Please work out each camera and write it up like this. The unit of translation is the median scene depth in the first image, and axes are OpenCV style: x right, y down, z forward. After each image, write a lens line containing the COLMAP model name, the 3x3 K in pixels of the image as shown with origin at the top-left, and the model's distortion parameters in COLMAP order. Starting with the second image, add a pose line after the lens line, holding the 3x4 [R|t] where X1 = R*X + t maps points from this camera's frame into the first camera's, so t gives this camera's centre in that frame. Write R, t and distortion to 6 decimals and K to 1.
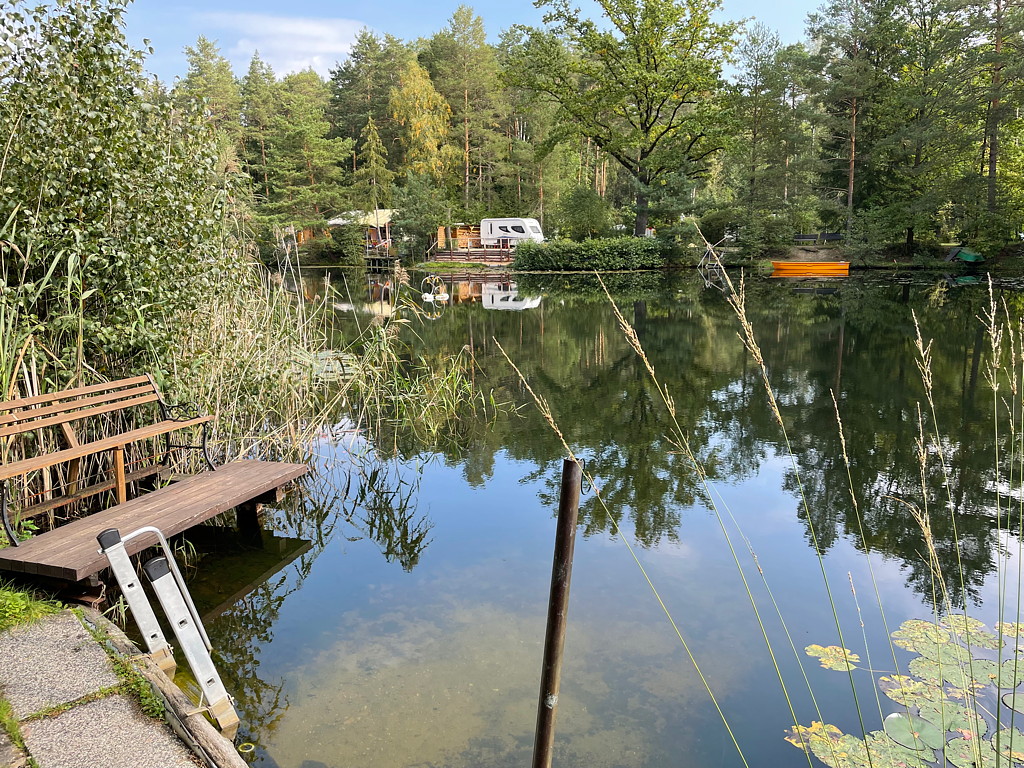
lens RADIAL K [[773.8, 0, 514.7], [0, 773.8, 384.8], [0, 0, 1]] dist [-0.002348, -0.001830]
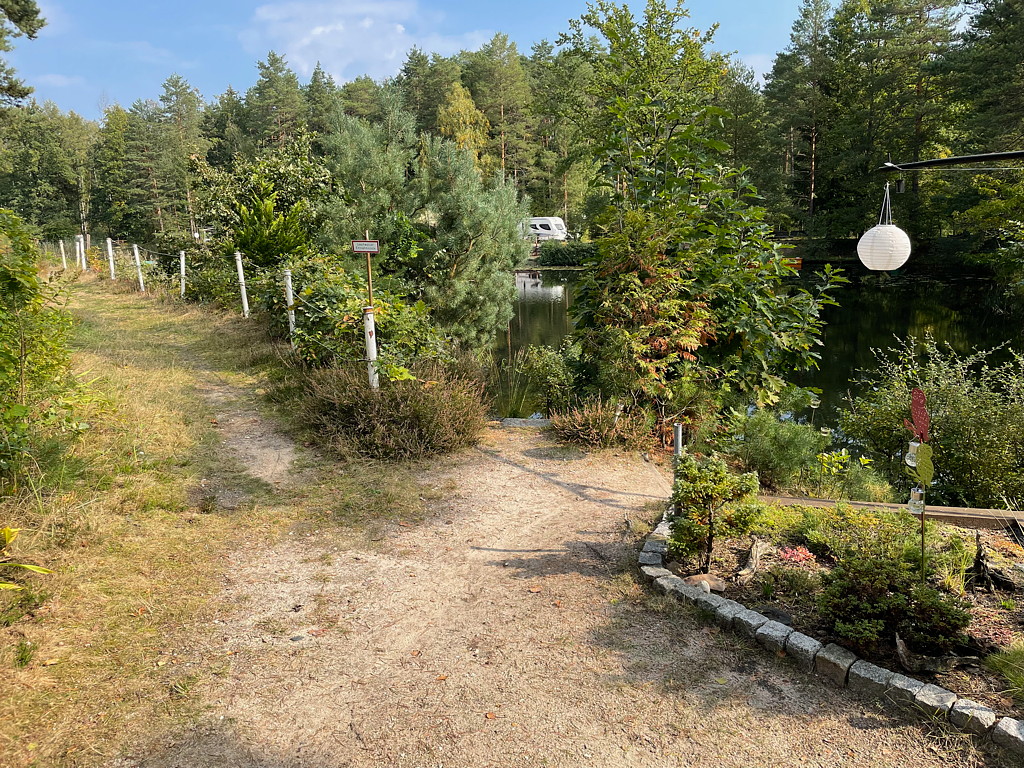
lens RADIAL K [[773.8, 0, 508.7], [0, 773.8, 385.5], [0, 0, 1]] dist [-0.002348, -0.001830]
pose [[0.997893, -0.003372, -0.064788, 0.022738], [0.005750, 0.999316, 0.036541, 0.000470], [0.064620, -0.036837, 0.997230, -0.193189]]
